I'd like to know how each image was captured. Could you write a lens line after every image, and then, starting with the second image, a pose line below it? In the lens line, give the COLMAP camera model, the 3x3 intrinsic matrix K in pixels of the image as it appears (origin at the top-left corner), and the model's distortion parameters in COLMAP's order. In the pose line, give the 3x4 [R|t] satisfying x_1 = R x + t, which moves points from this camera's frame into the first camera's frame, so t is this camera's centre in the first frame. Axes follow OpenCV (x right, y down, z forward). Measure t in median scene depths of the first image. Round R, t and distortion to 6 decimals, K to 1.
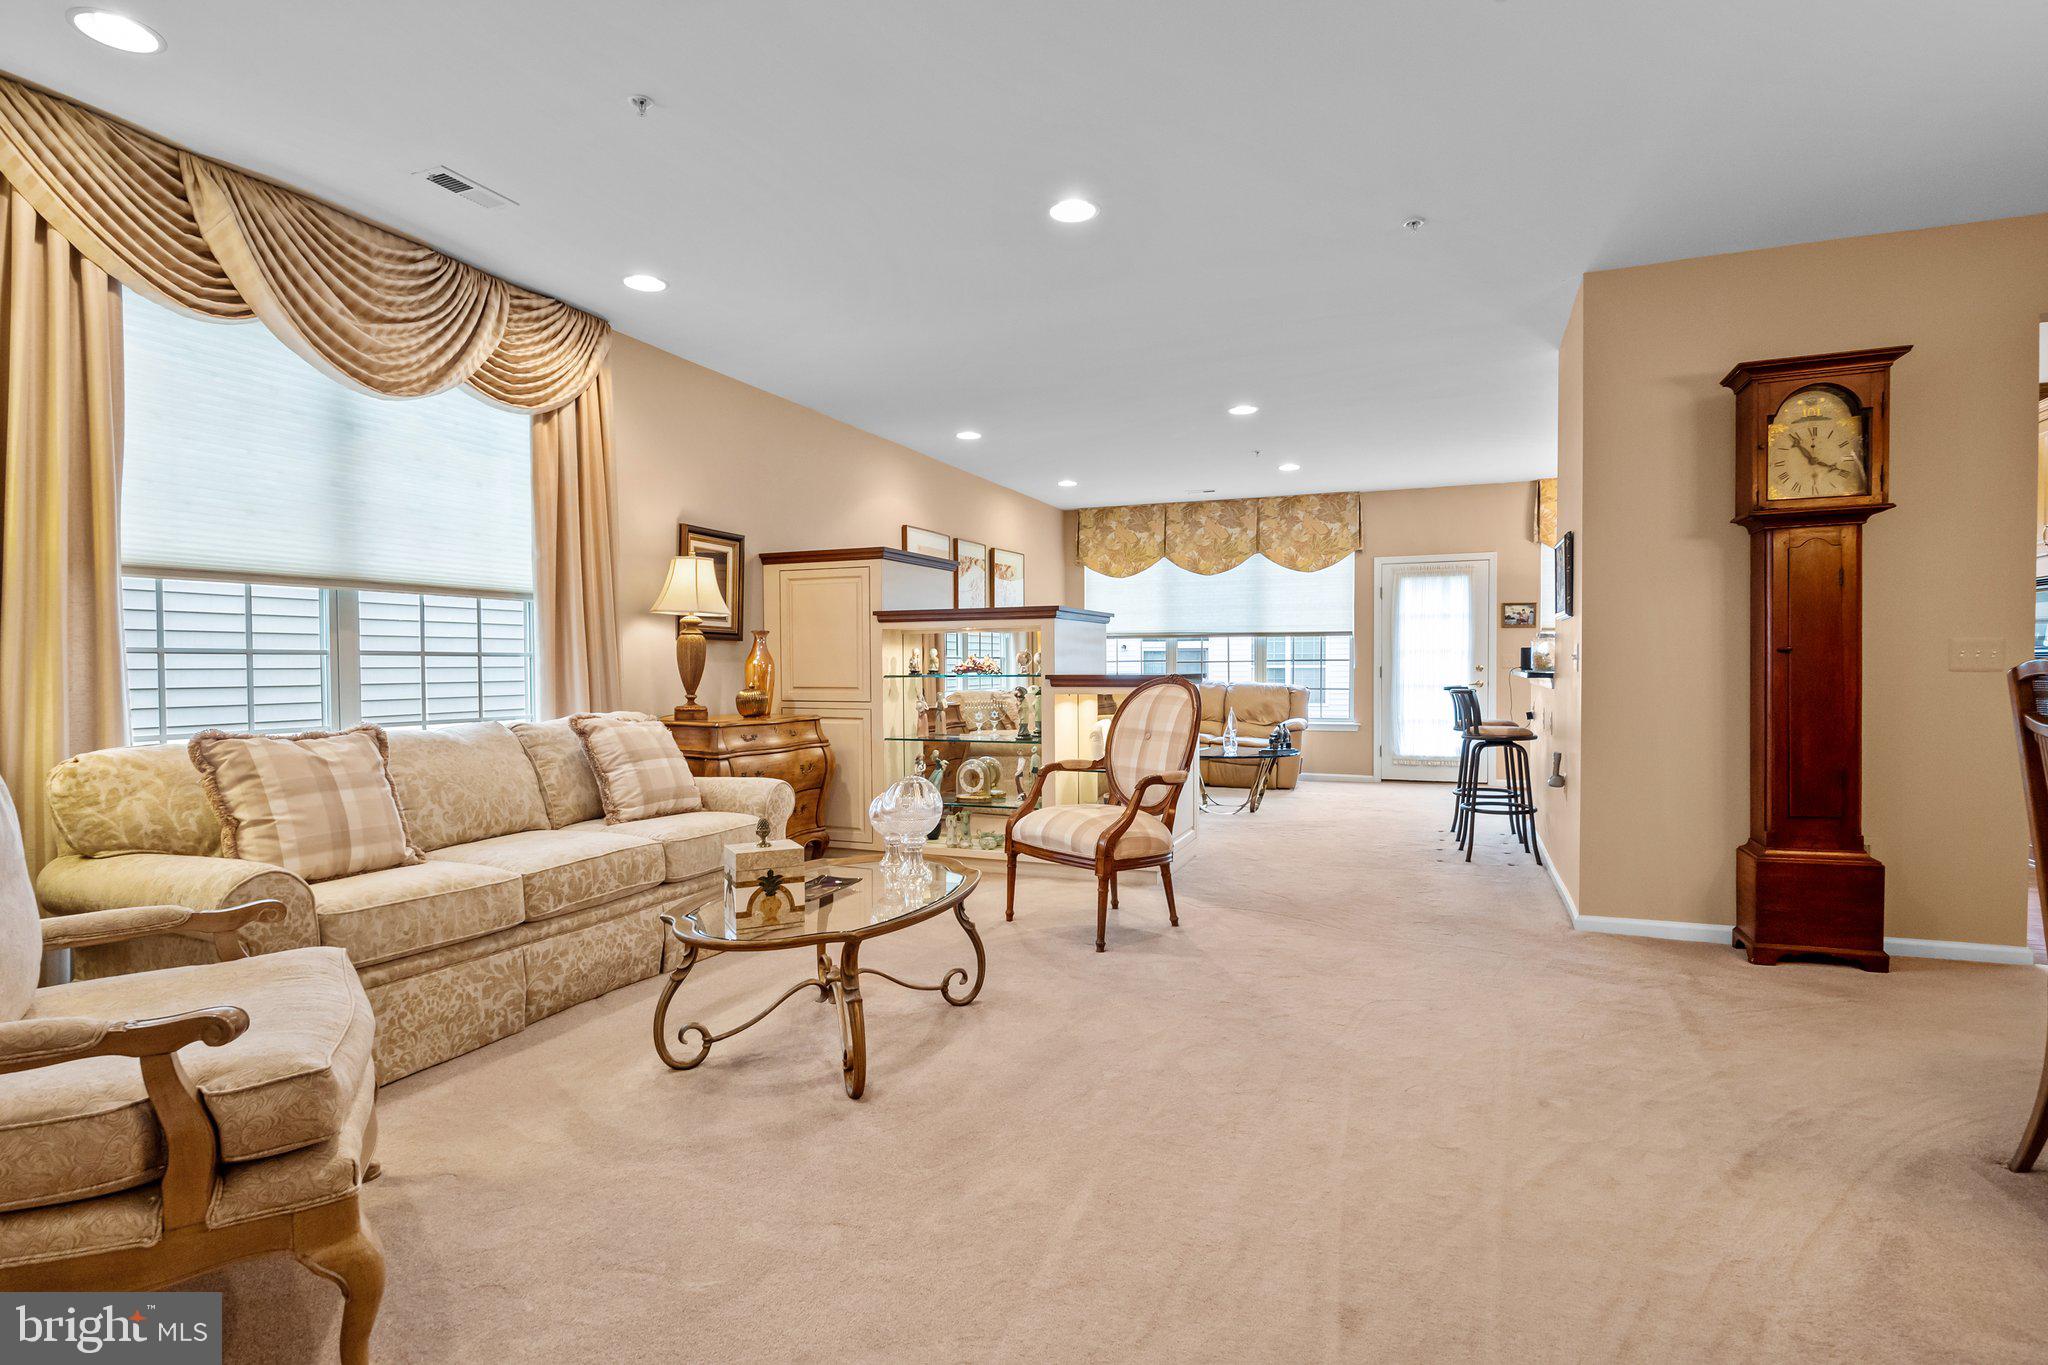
lens RADIAL K [[996.7, 0, 1024.0], [0, 996.7, 682.5], [0, 0, 1]] dist [-0.001573, -0.000327]
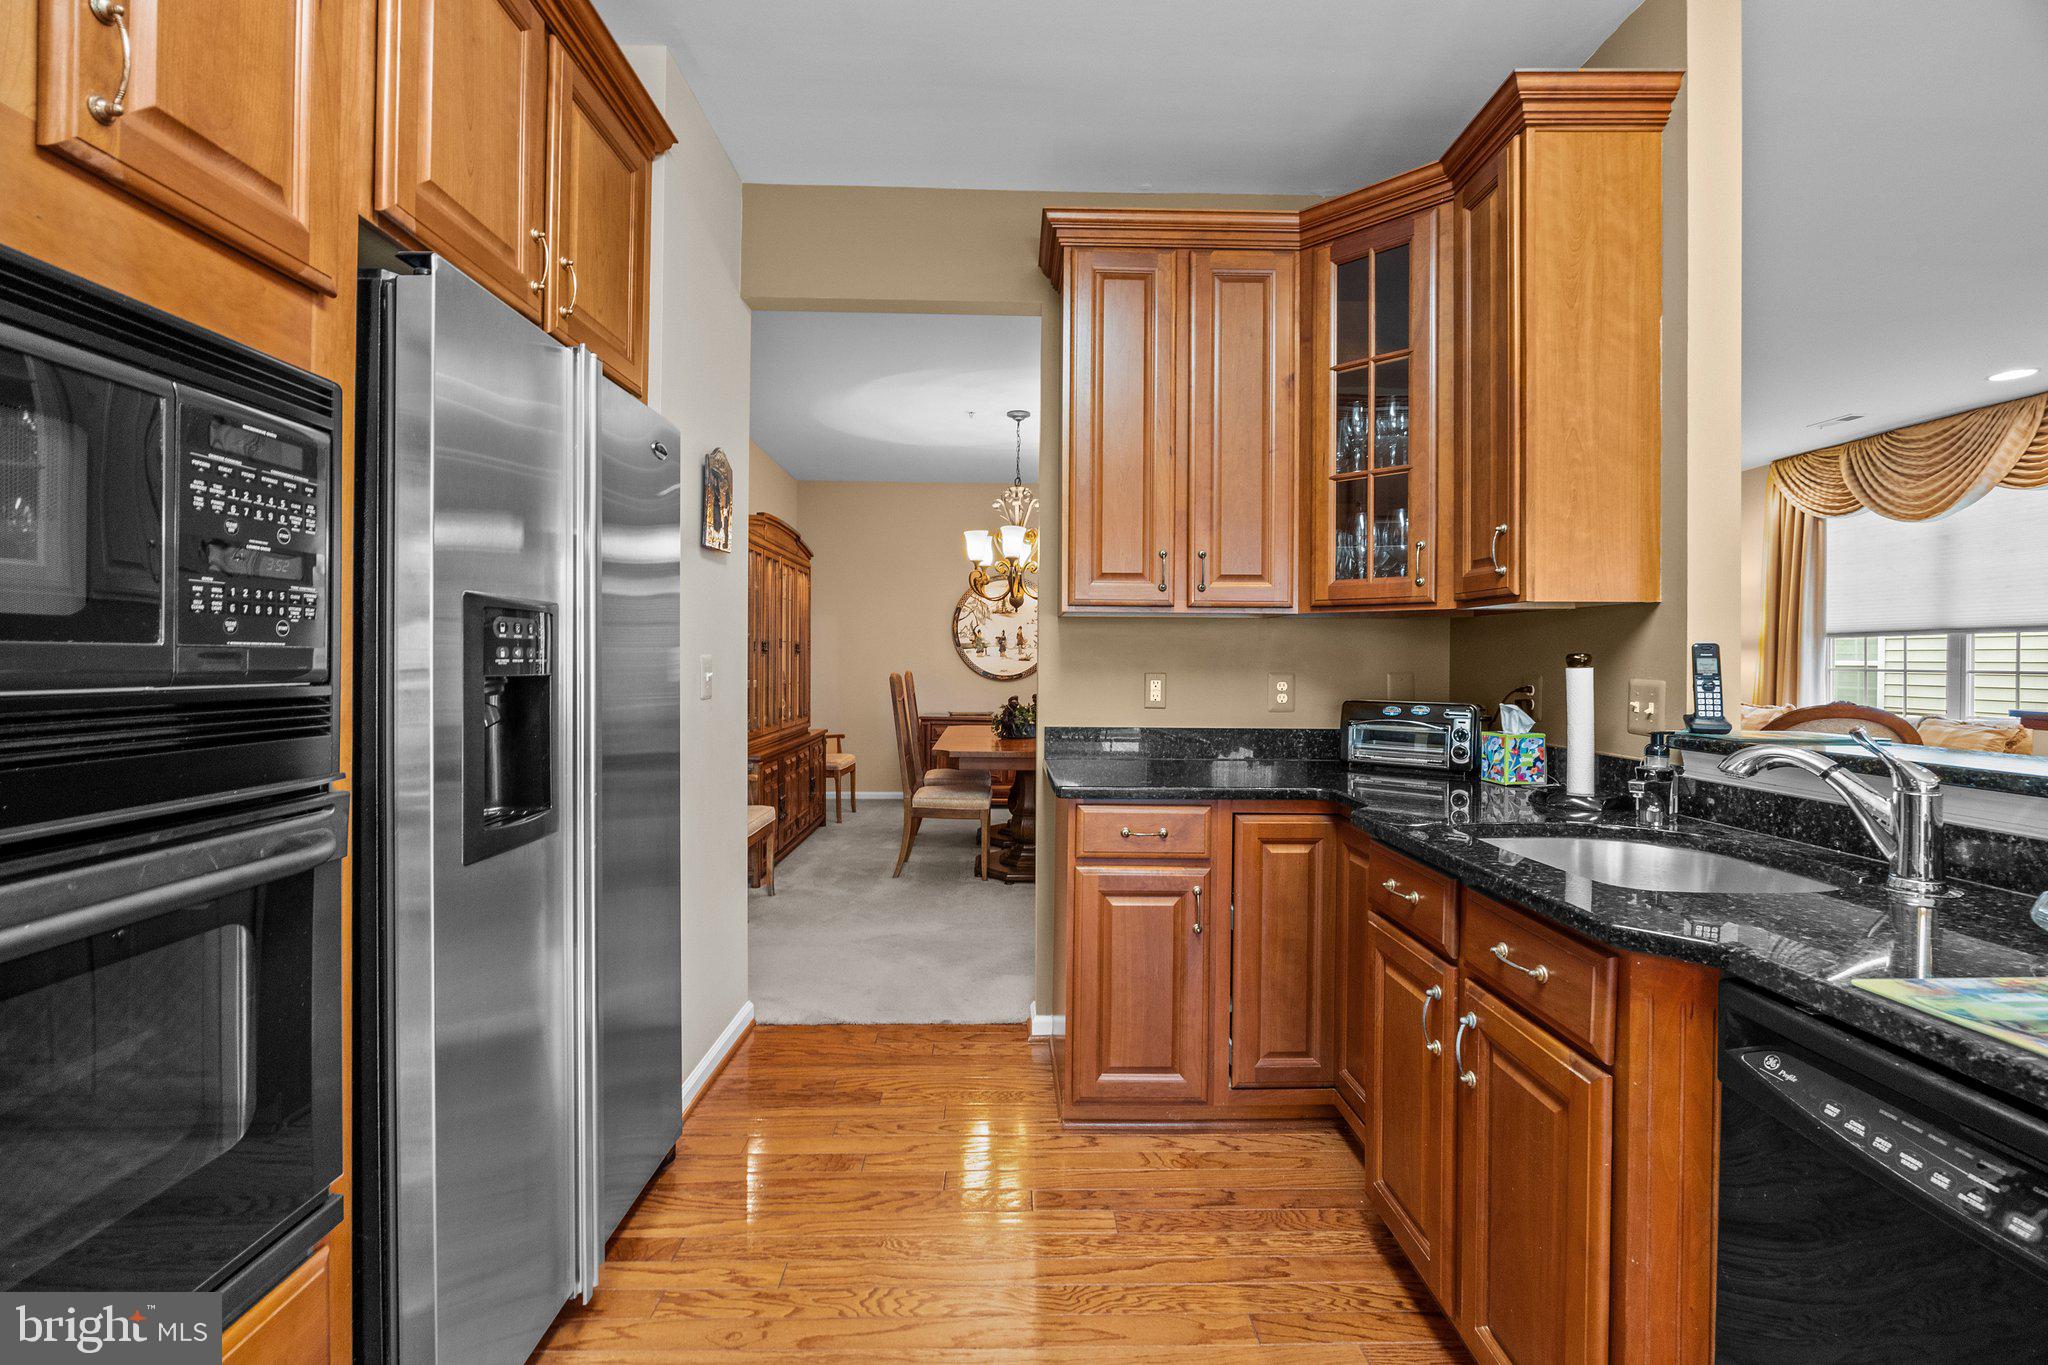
lens RADIAL K [[882.0, 0, 1025.6], [0, 882.0, 659.4], [0, 0, 1]] dist [-0.002326, -0.000628]
pose [[-0.908031, -0.002003, -0.418898, 0.565343], [-0.010712, 0.999773, 0.018440, -0.025671], [0.418766, 0.021231, -0.907846, 0.703997]]
